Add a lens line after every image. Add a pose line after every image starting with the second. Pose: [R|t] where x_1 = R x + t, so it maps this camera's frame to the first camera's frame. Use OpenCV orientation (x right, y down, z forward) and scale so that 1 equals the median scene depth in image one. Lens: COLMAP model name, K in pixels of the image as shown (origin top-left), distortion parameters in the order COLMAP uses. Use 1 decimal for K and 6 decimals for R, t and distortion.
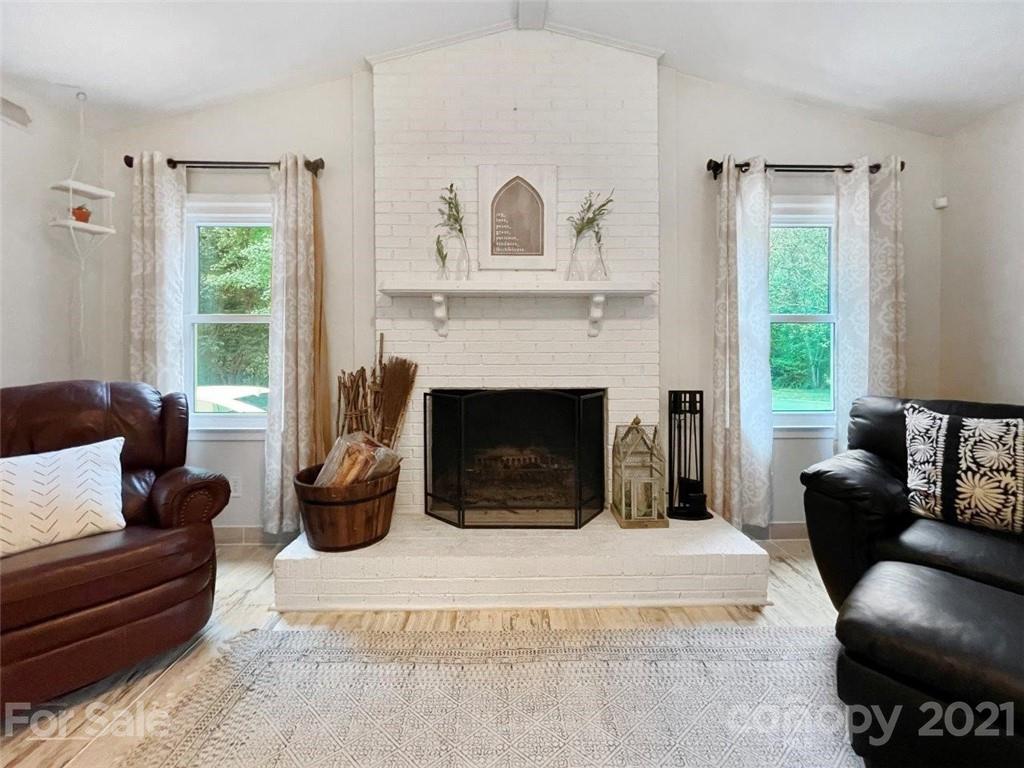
lens RADIAL K [[430.6, 0, 513.1], [0, 430.6, 352.5], [0, 0, 1]] dist [-0.000874, 0.000419]
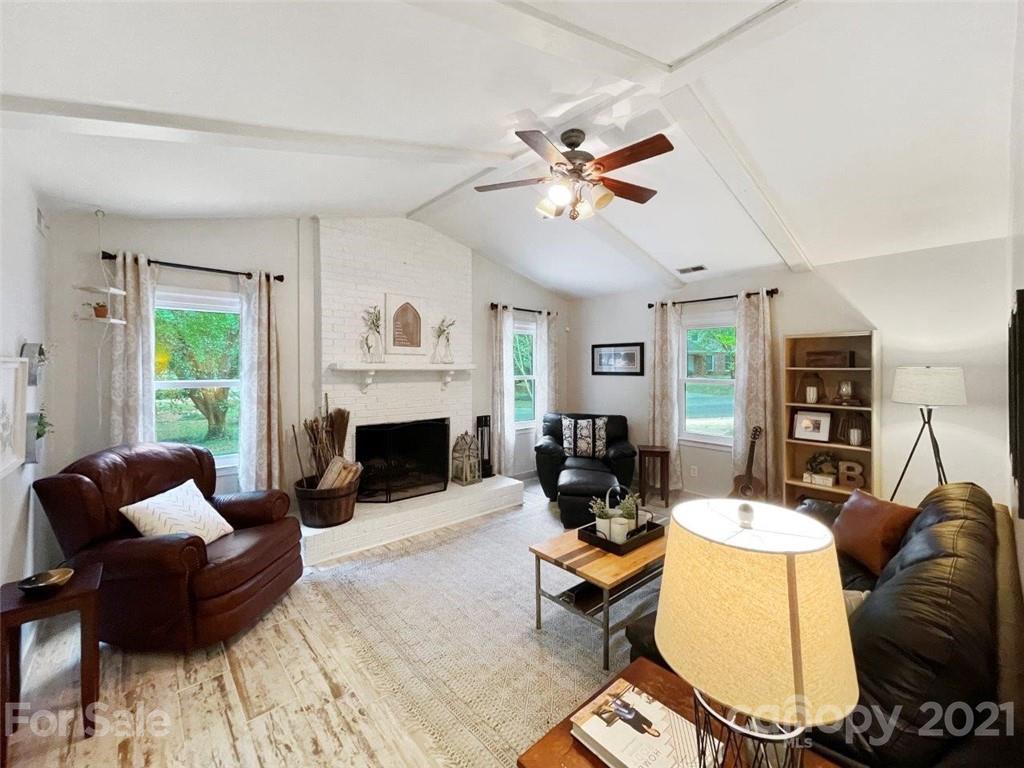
lens RADIAL K [[421.0, 0, 511.6], [0, 421.0, 363.7], [0, 0, 1]] dist [-0.001194, 0.000067]
pose [[0.759966, 0.007239, 0.649922, -0.814072], [-0.003859, 0.999971, -0.006626, -0.148708], [-0.649951, 0.002527, 0.759972, -0.616532]]
